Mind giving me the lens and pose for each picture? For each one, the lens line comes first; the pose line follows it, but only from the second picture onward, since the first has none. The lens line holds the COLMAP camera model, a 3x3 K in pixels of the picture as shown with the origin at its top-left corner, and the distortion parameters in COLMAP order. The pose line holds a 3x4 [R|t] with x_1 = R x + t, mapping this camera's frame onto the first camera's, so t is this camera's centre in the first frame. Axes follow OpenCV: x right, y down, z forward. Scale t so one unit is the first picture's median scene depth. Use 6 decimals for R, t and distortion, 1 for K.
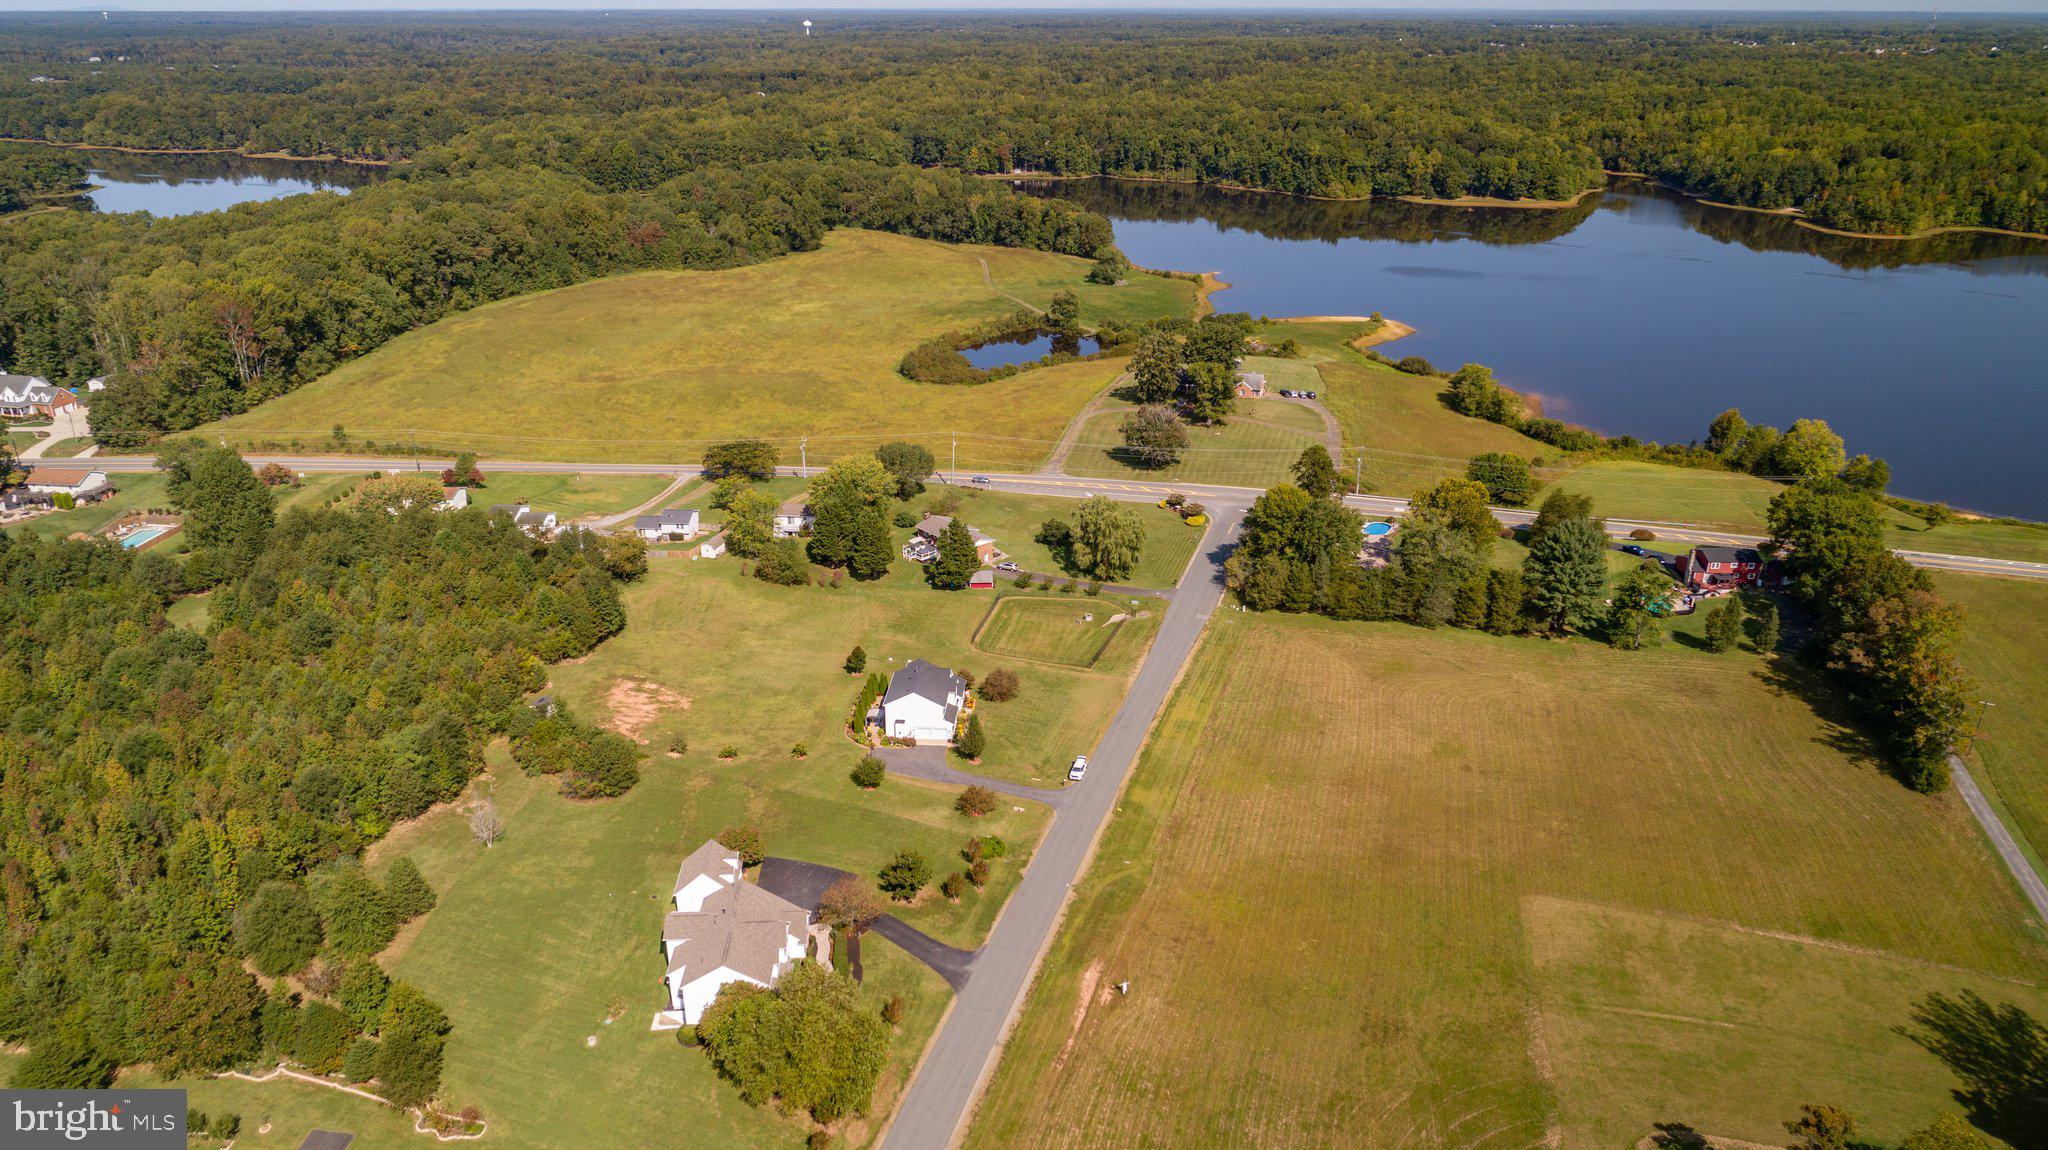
lens RADIAL K [[1378.6, 0, 1021.6], [0, 1378.6, 579.0], [0, 0, 1]] dist [-0.011332, 0.007088]
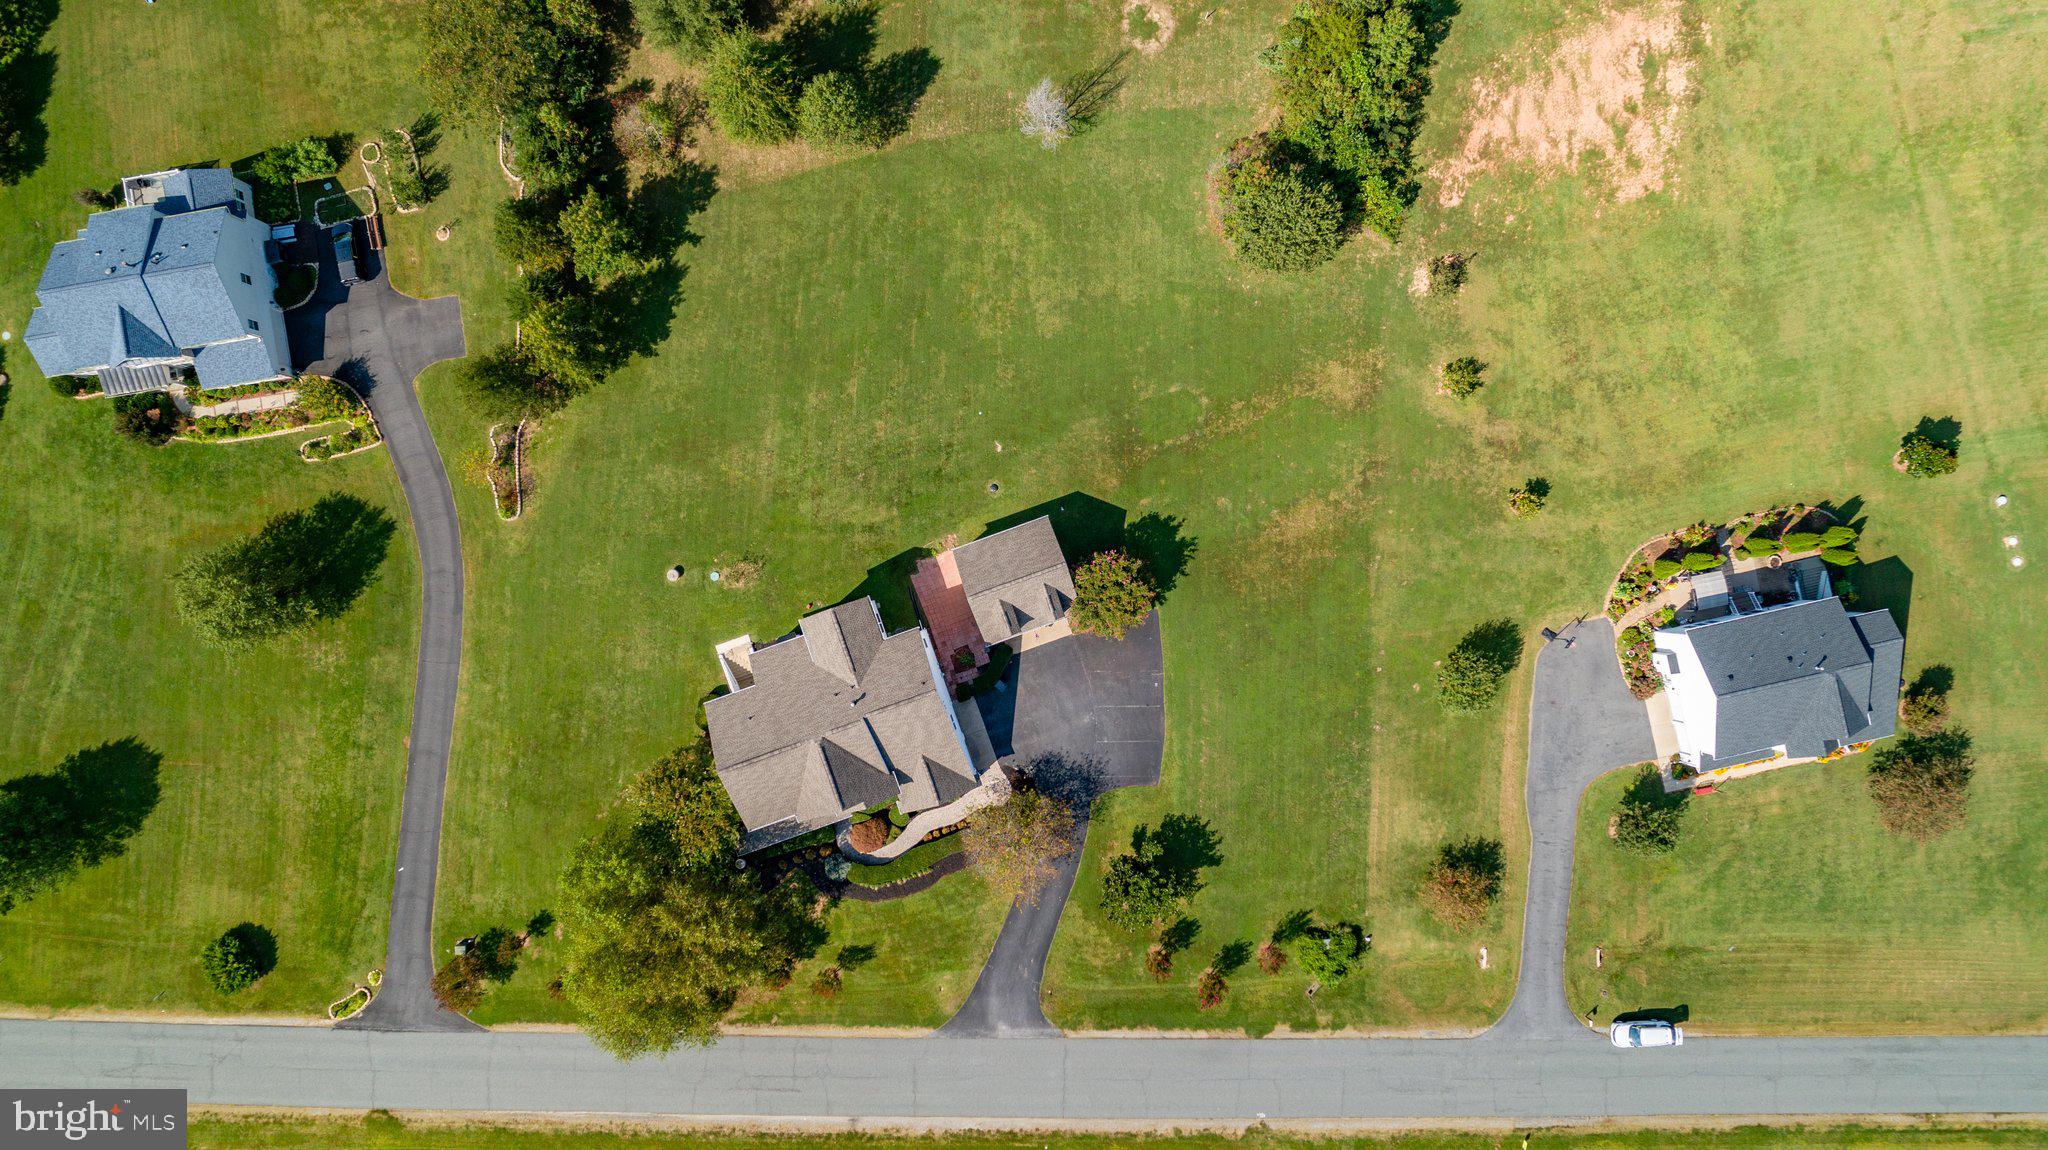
lens RADIAL K [[1381.3, 0, 992.9], [0, 1381.3, 565.9], [0, 0, 1]] dist [-0.009895, 0.006436]
pose [[0.285903, 0.958247, -0.004669, -0.158117], [-0.361815, 0.112461, 0.925442, -0.220462], [0.887327, -0.262897, 0.378861, 0.520584]]
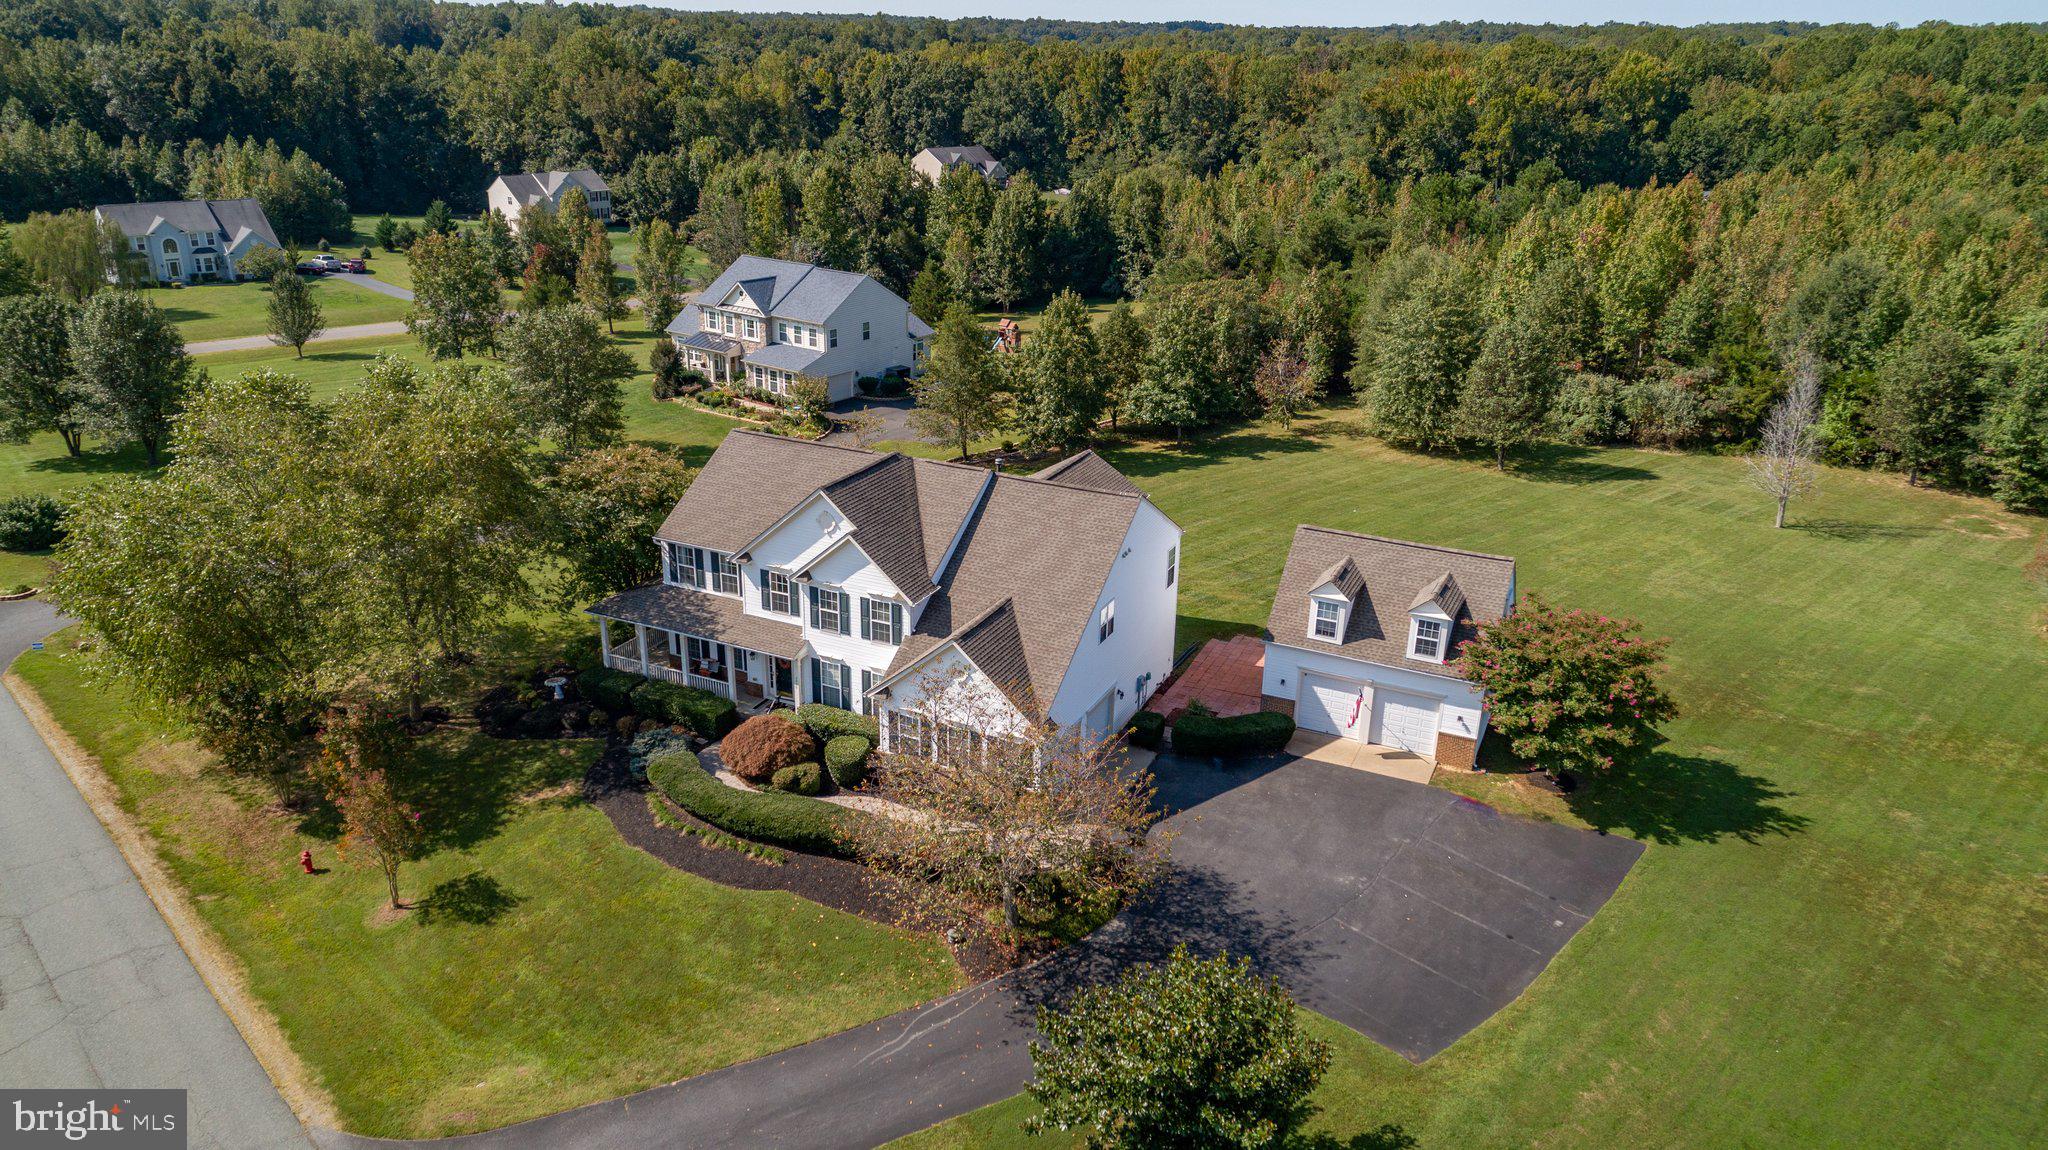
lens RADIAL K [[1403.4, 0, 1023.6], [0, 1403.4, 576.6], [0, 0, 1]] dist [-0.011601, 0.008544]
pose [[-0.477500, 0.309934, -0.822152, 0.030354], [-0.360352, 0.784321, 0.504963, 0.060856], [0.801336, 0.537384, -0.262828, 0.683515]]
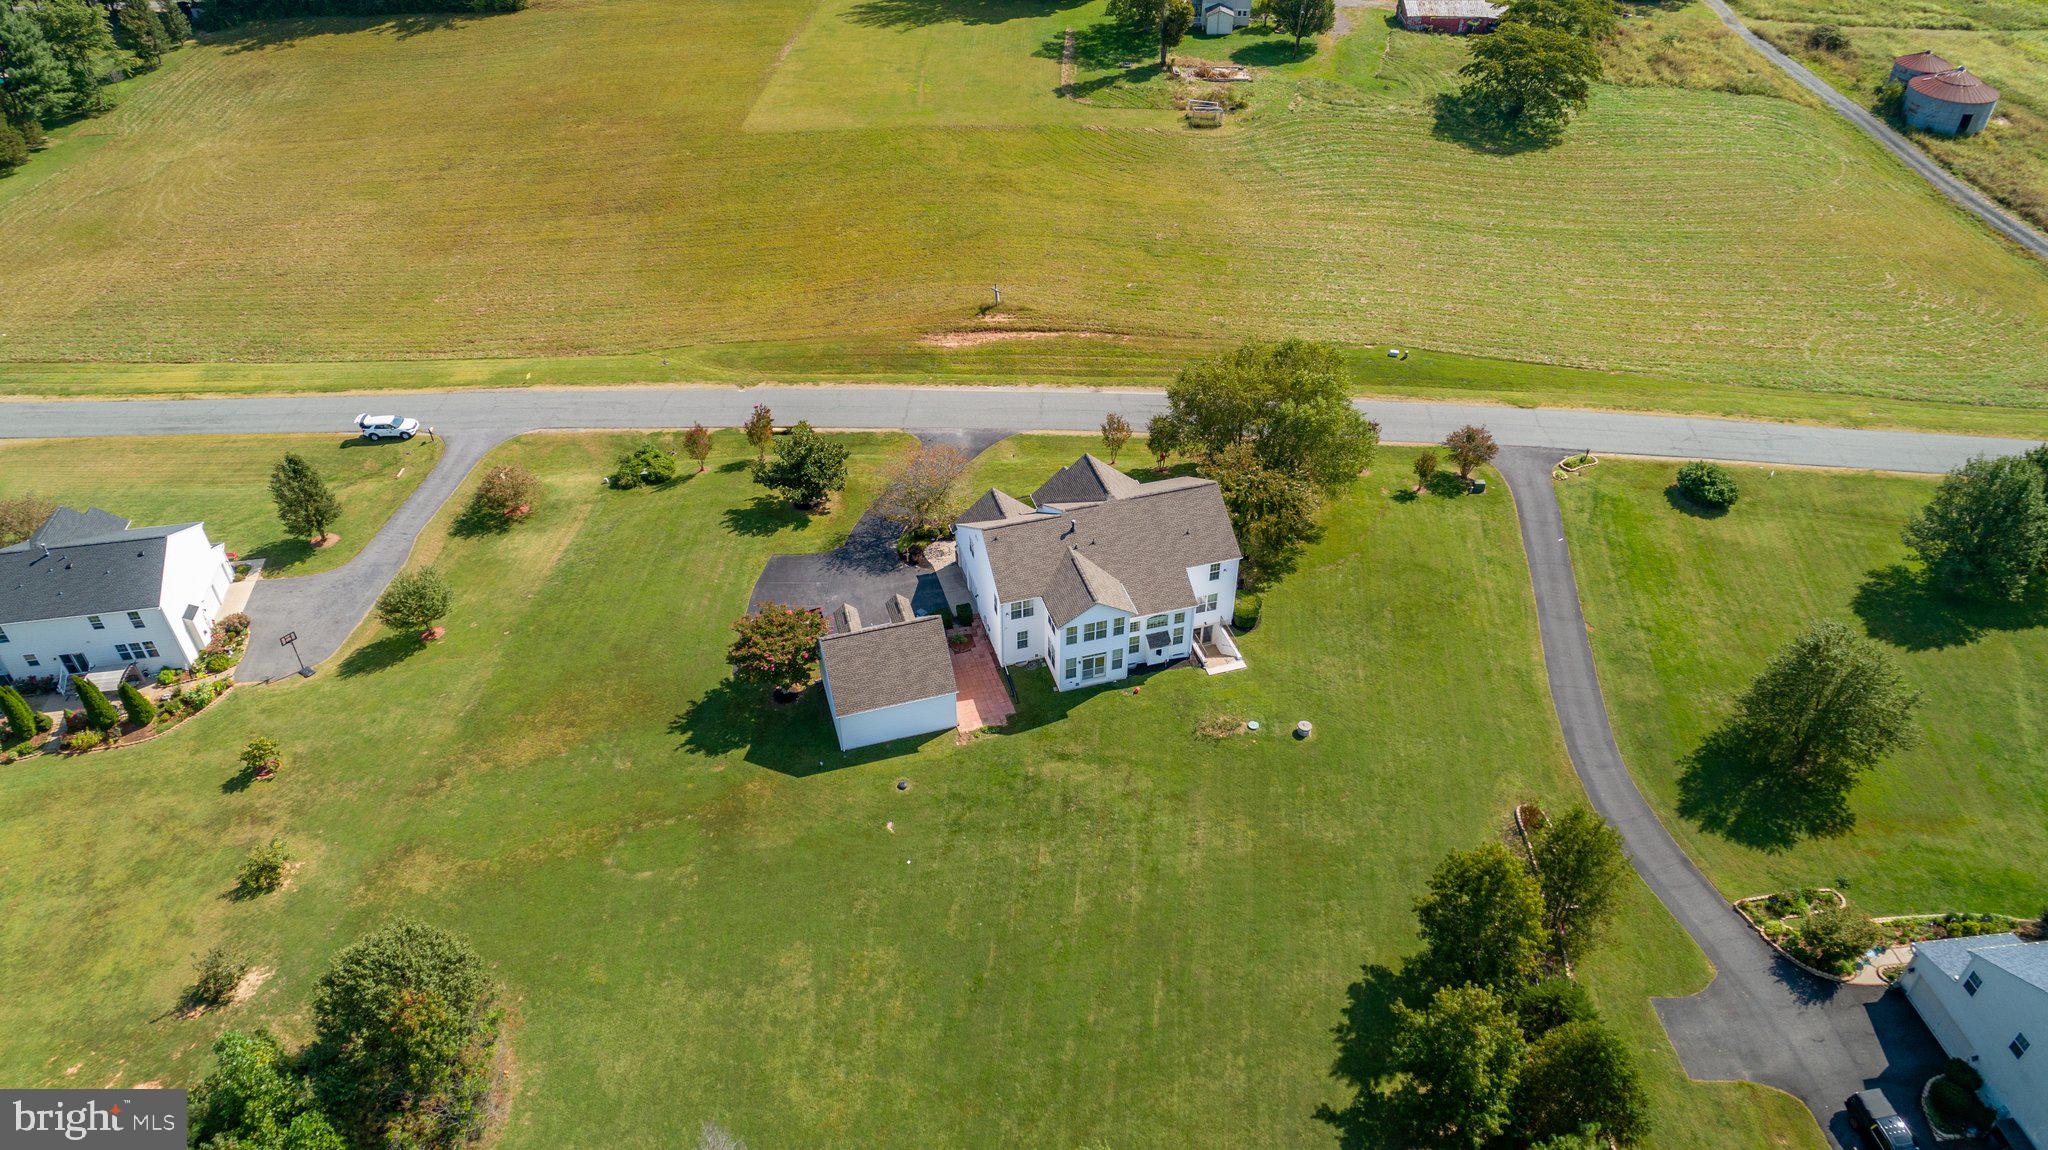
lens RADIAL K [[1378.8, 0, 1022.0], [0, 1378.8, 580.6], [0, 0, 1]] dist [-0.012745, 0.010727]
pose [[-0.229746, -0.608881, 0.759263, -0.404855], [0.386744, 0.658778, 0.645323, -0.071807], [-0.893110, 0.441901, 0.084129, 0.609482]]
